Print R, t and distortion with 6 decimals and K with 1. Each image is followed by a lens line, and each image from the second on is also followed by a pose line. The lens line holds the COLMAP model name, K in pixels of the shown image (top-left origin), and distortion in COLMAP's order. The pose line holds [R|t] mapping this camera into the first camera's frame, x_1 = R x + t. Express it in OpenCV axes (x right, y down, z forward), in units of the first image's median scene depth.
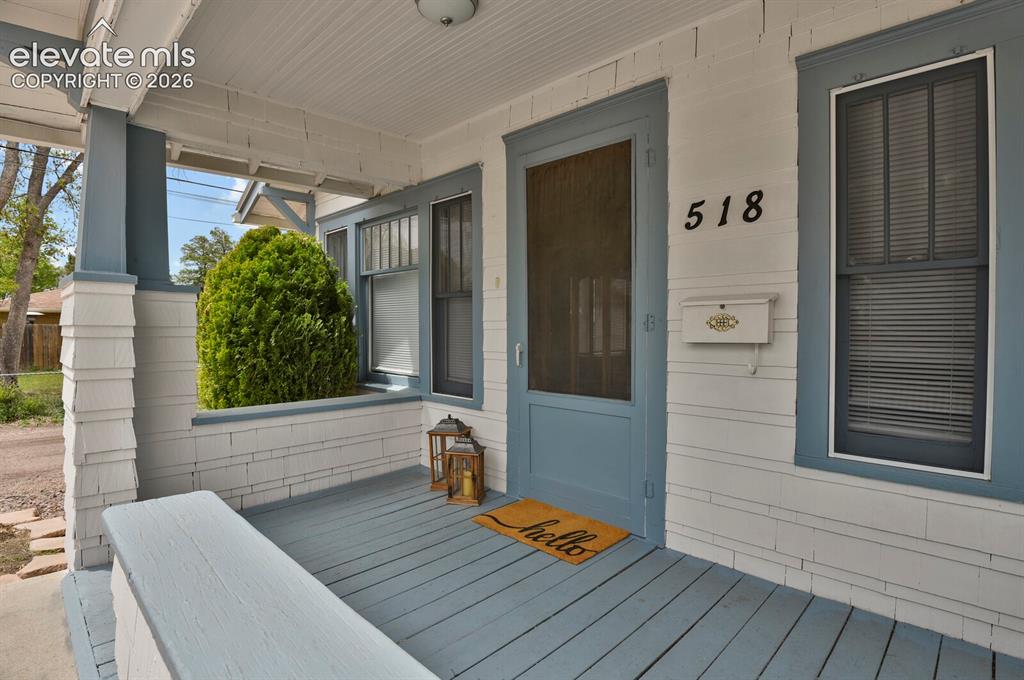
lens RADIAL K [[510.0, 0, 513.6], [0, 510.0, 338.0], [0, 0, 1]] dist [-0.026220, 0.000249]
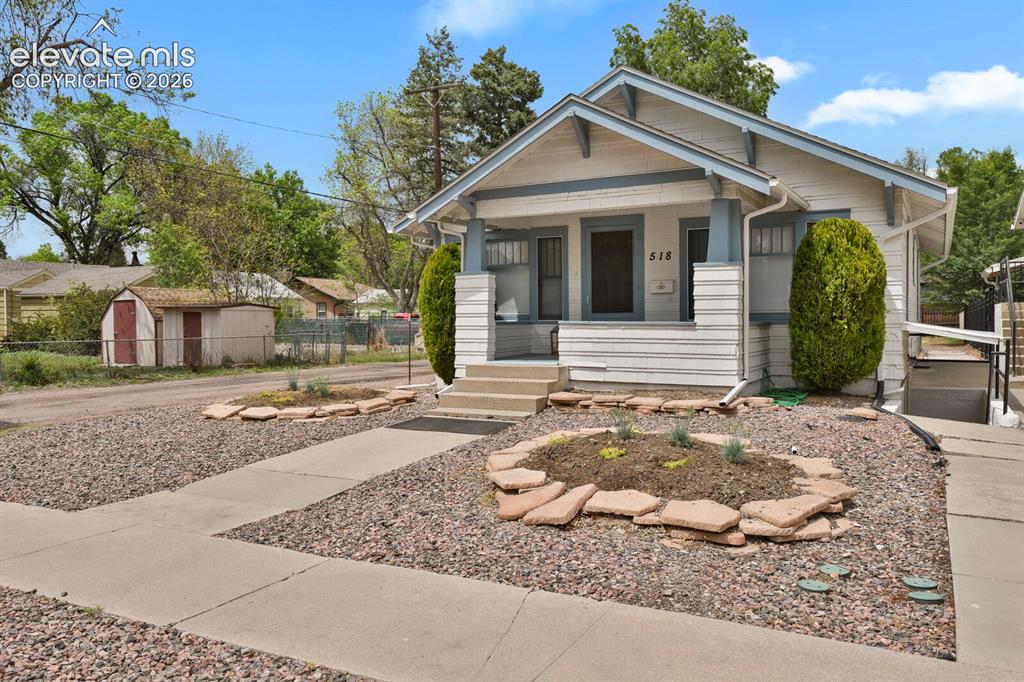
lens RADIAL K [[779.5, 0, 515.0], [0, 779.5, 343.8], [0, 0, 1]] dist [0.015159, 0.001185]
pose [[0.957933, -0.008309, 0.286873, -1.930815], [0.006391, 0.999951, 0.007623, 0.287095], [-0.286922, -0.005469, 0.957938, -3.564738]]
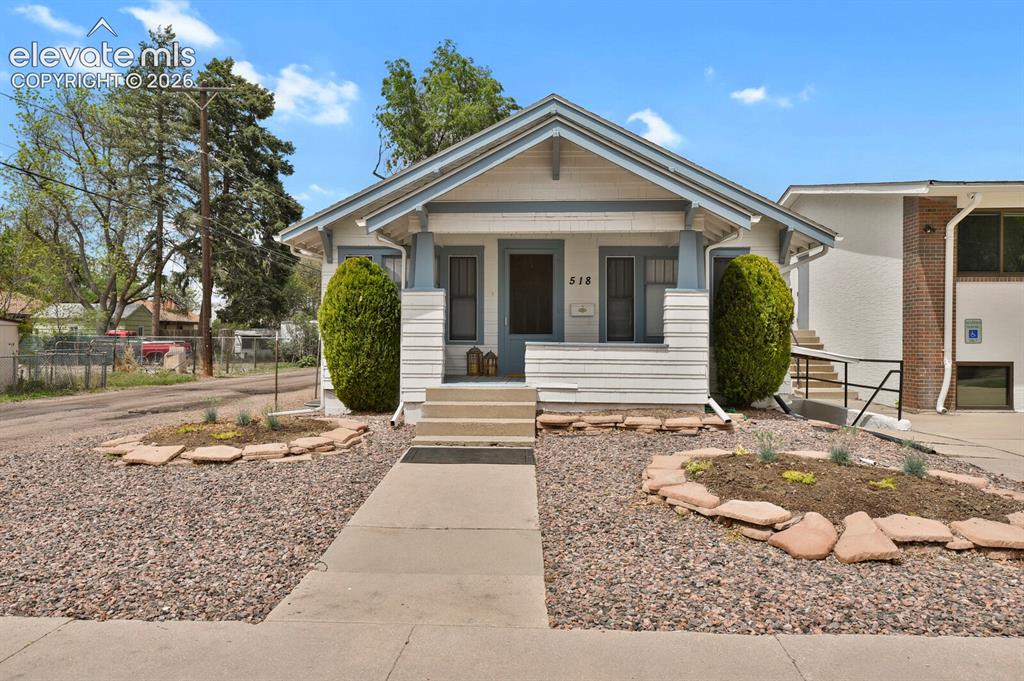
lens RADIAL K [[719.4, 0, 519.1], [0, 719.4, 344.1], [0, 0, 1]] dist [0.018200, -0.000527]
pose [[0.743070, 0.005705, 0.669190, -3.121621], [0.006214, 0.999862, -0.015424, 0.266733], [-0.669185, 0.015620, 0.742932, -2.368253]]
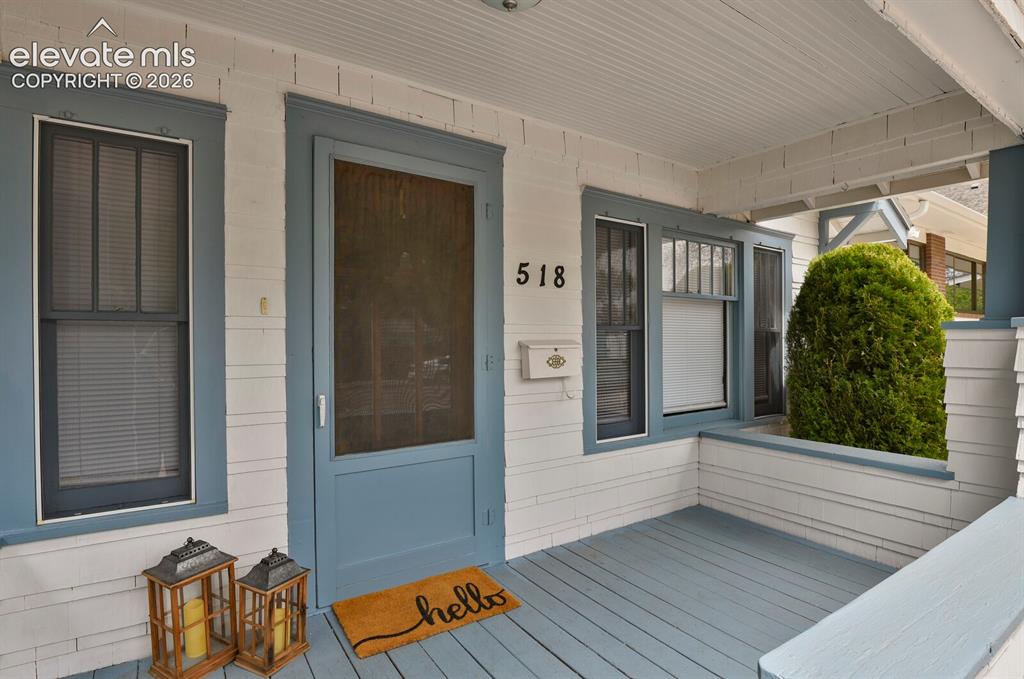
lens RADIAL K [[511.7, 0, 510.4], [0, 511.7, 345.0], [0, 0, 1]] dist [-0.024214, -0.000010]
pose [[0.204367, -0.007176, 0.978868, -0.794405], [0.023843, 0.999713, 0.002351, -0.069105], [-0.978604, 0.022858, 0.204480, 0.733308]]
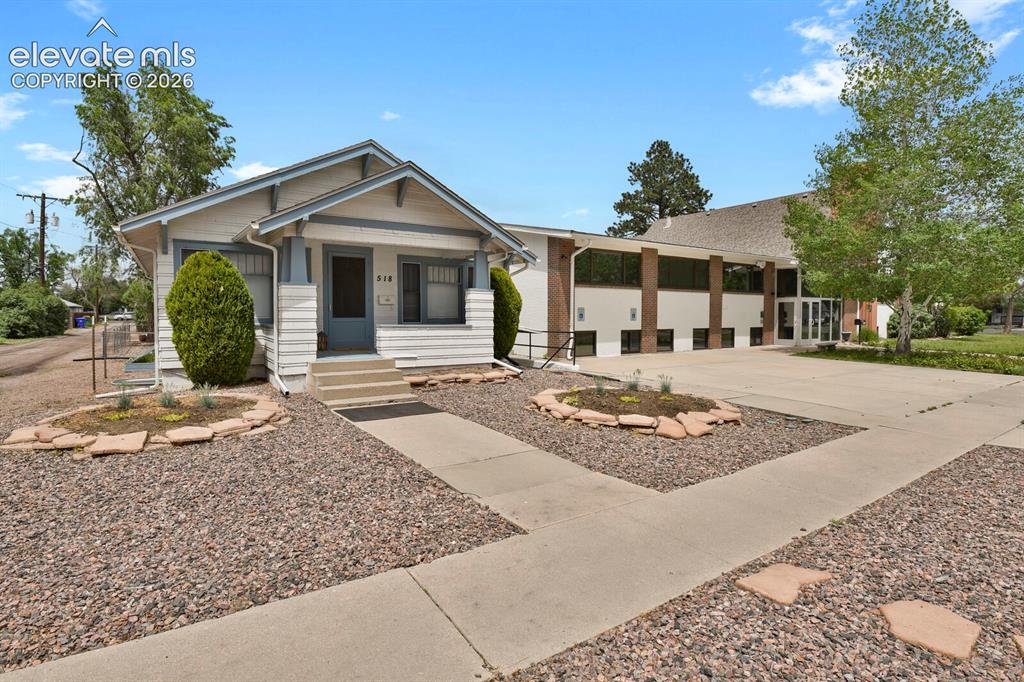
lens RADIAL K [[510.0, 0, 513.6], [0, 510.0, 339.0], [0, 0, 1]] dist [-0.026220, 0.000249]
pose [[0.198263, -0.039005, 0.979372, -3.977091], [0.019503, 0.999167, 0.035845, 0.182975], [-0.979955, 0.011994, 0.198859, -1.176743]]
